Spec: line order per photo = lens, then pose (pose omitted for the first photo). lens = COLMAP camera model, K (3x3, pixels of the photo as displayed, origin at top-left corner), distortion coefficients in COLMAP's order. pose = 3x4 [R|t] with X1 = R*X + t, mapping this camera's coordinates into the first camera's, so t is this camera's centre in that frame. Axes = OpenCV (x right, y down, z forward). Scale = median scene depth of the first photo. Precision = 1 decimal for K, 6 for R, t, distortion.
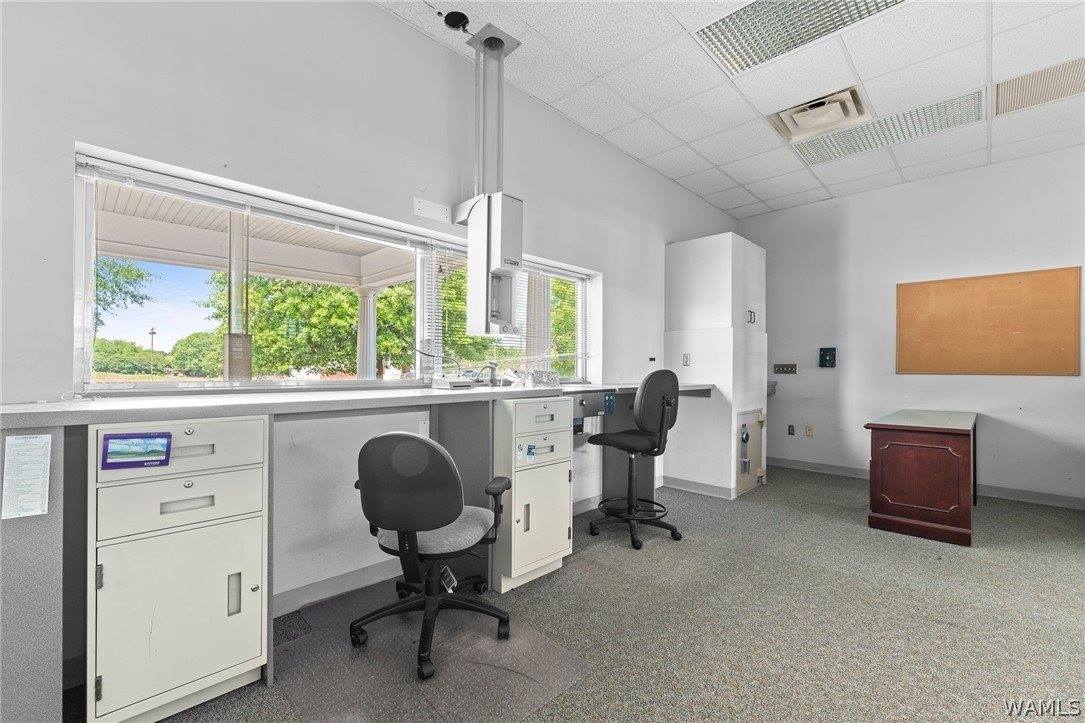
lens RADIAL K [[445.1, 0, 540.4], [0, 445.1, 370.0], [0, 0, 1]] dist [0.000096, -0.000079]
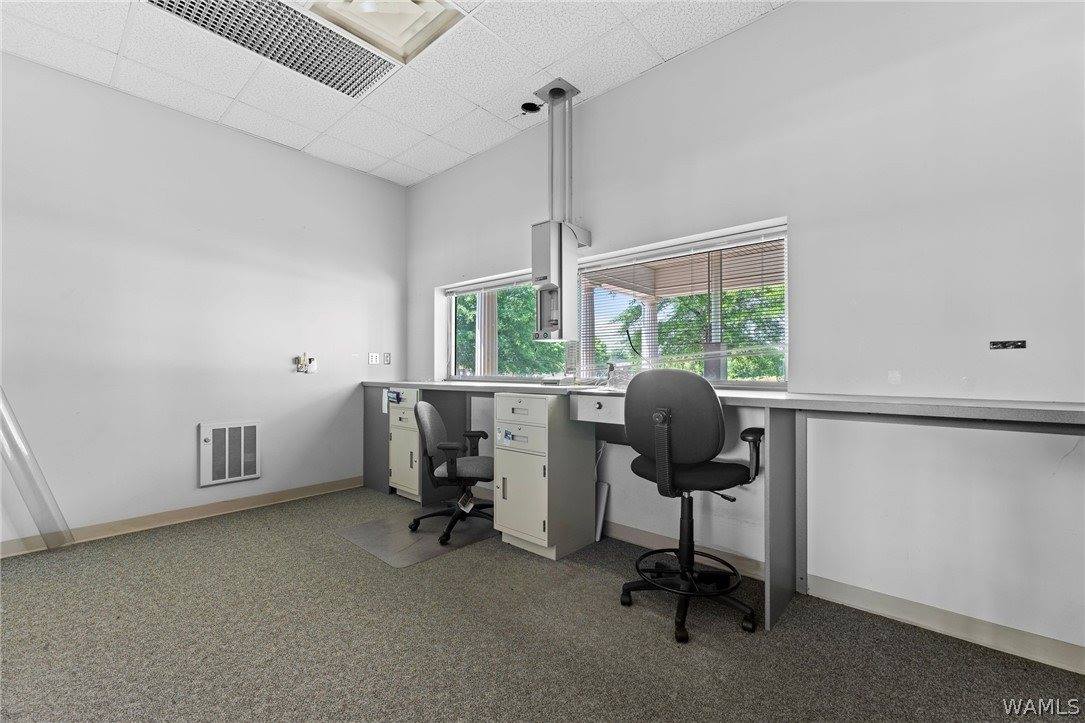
lens RADIAL K [[445.1, 0, 544.4], [0, 445.1, 365.9], [0, 0, 1]] dist [0.000096, -0.000079]
pose [[0.062581, -0.003796, -0.998033, 1.212474], [0.004427, 0.999984, -0.003525, -0.008522], [0.998030, -0.004198, 0.062597, 1.014302]]
